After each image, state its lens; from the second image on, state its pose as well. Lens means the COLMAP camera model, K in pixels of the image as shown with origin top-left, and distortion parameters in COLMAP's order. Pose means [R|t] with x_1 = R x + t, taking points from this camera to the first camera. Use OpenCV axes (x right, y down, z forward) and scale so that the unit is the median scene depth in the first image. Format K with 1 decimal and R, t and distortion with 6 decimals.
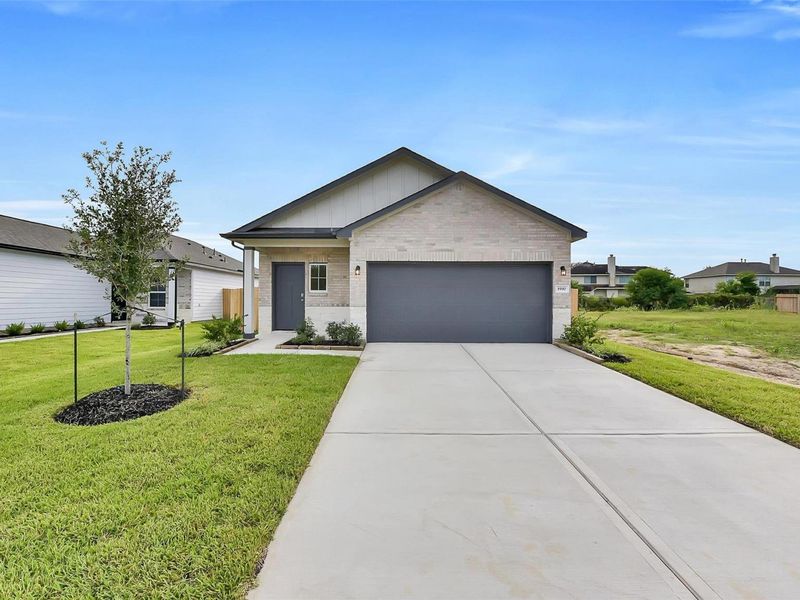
lens RADIAL K [[378.8, 0, 397.6], [0, 378.8, 300.2], [0, 0, 1]] dist [-0.003082, -0.000333]
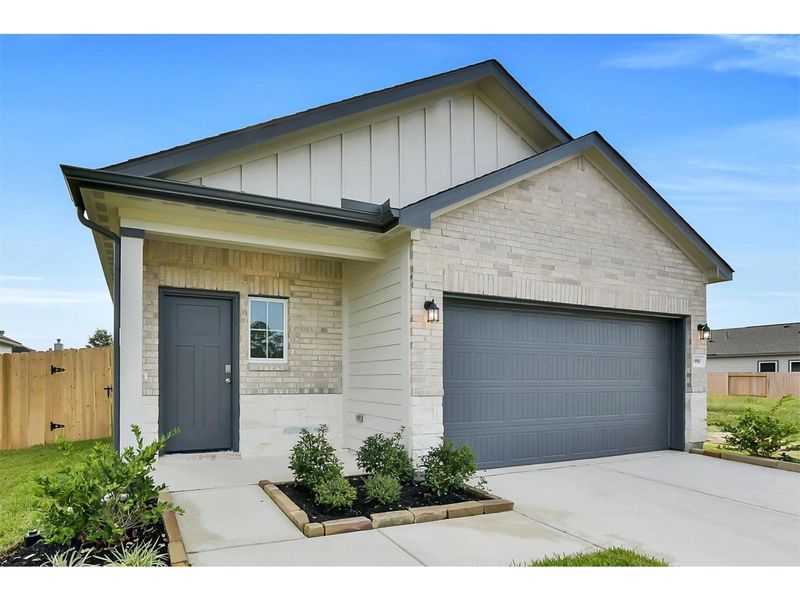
lens RADIAL K [[480.8, 0, 399.3], [0, 480.8, 381.8], [0, 0, 1]] dist [0.000179, -0.000318]
pose [[0.921521, -0.004387, 0.388303, -0.318884], [0.002129, 0.999978, 0.006246, -0.001927], [-0.388322, -0.004929, 0.921511, 0.468314]]
